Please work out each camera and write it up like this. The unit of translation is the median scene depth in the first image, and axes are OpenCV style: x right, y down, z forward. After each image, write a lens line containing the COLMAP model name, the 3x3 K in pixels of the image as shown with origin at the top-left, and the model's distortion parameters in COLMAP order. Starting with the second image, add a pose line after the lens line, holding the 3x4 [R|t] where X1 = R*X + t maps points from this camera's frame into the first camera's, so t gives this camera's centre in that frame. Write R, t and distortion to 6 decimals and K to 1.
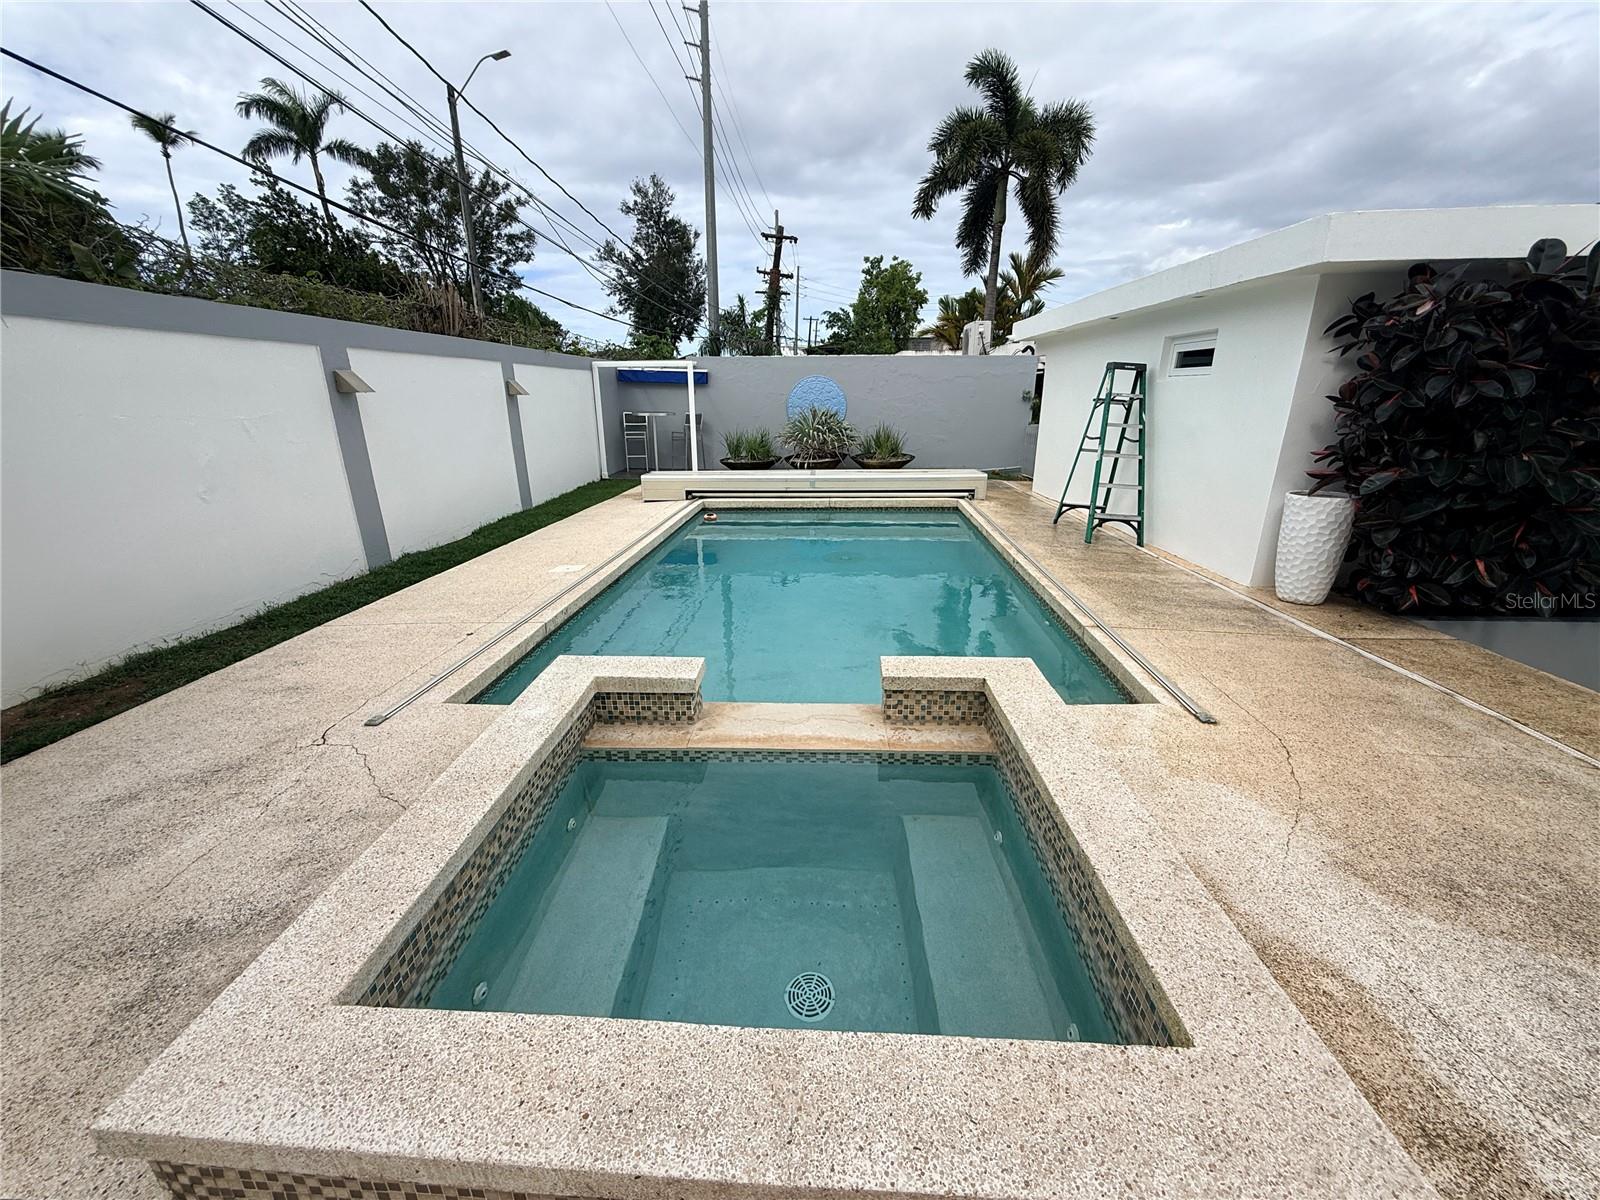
lens RADIAL K [[638.6, 0, 794.4], [0, 638.6, 601.9], [0, 0, 1]] dist [-0.000205, 0.000421]
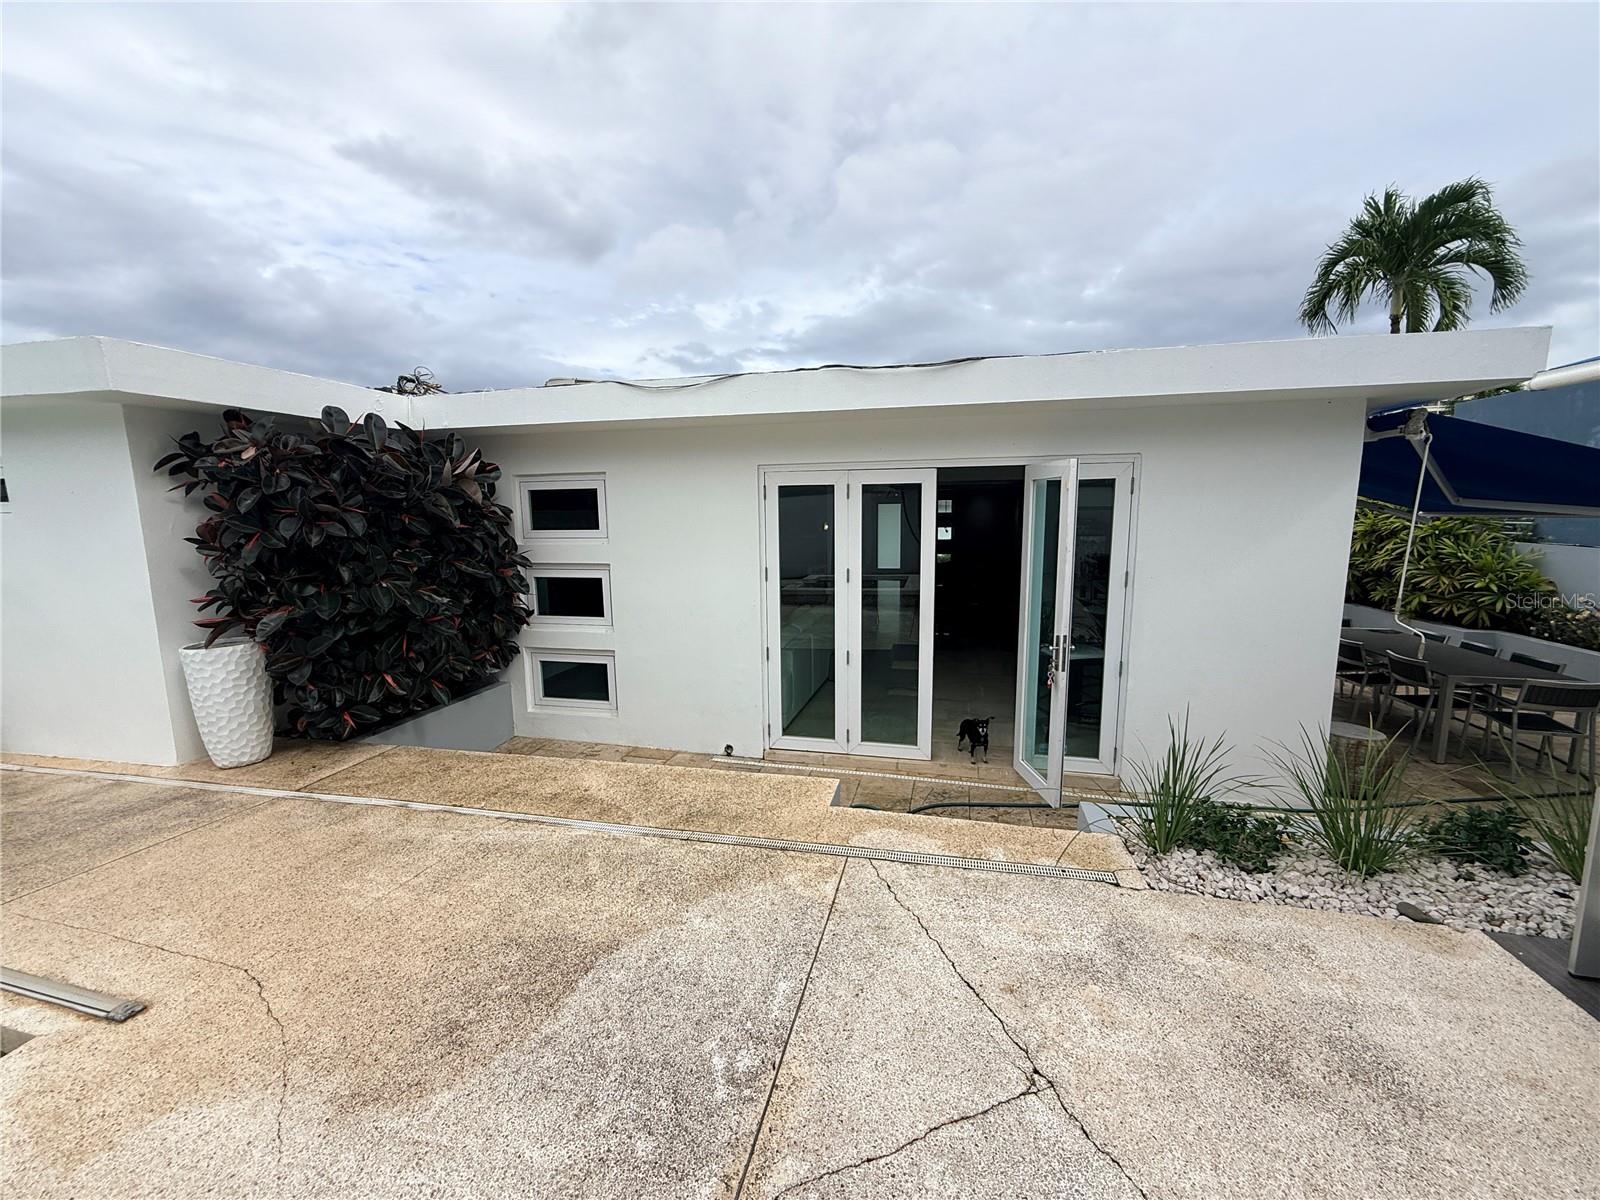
lens RADIAL K [[638.6, 0, 794.4], [0, 638.6, 601.9], [0, 0, 1]] dist [-0.000205, 0.000421]
pose [[0.186741, -0.136048, 0.972943, 0.135372], [0.320097, 0.944746, 0.070667, -0.035615], [-0.928798, 0.298239, 0.219972, 0.053486]]
